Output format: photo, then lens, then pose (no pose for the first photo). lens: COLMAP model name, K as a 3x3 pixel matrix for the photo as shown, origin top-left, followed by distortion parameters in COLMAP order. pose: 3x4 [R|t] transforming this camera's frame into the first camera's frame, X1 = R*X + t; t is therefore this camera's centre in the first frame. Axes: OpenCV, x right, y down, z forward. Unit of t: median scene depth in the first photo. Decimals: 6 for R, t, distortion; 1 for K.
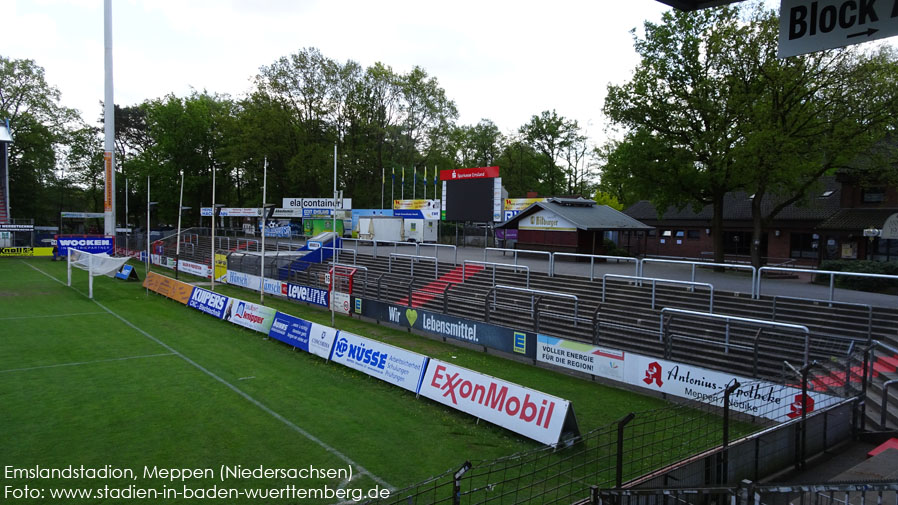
lens RADIAL K [[640.2, 0, 450.6], [0, 640.2, 252.7], [0, 0, 1]] dist [0.013102, 0.000201]
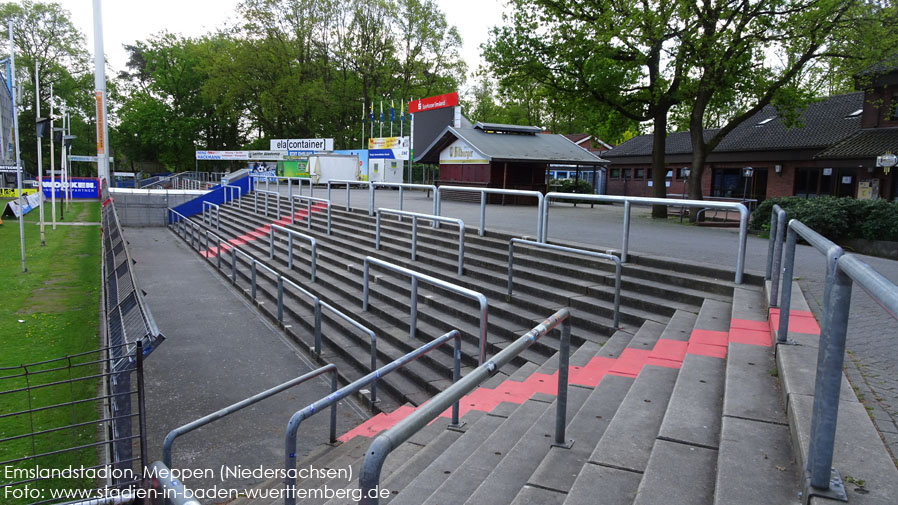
lens RADIAL K [[640.2, 0, 450.6], [0, 640.2, 252.7], [0, 0, 1]] dist [0.013102, 0.000201]
pose [[0.984352, 0.026879, -0.174153, 0.187640], [-0.015725, 0.997754, 0.065112, 0.015732], [0.175512, -0.061354, 0.982564, 0.148245]]
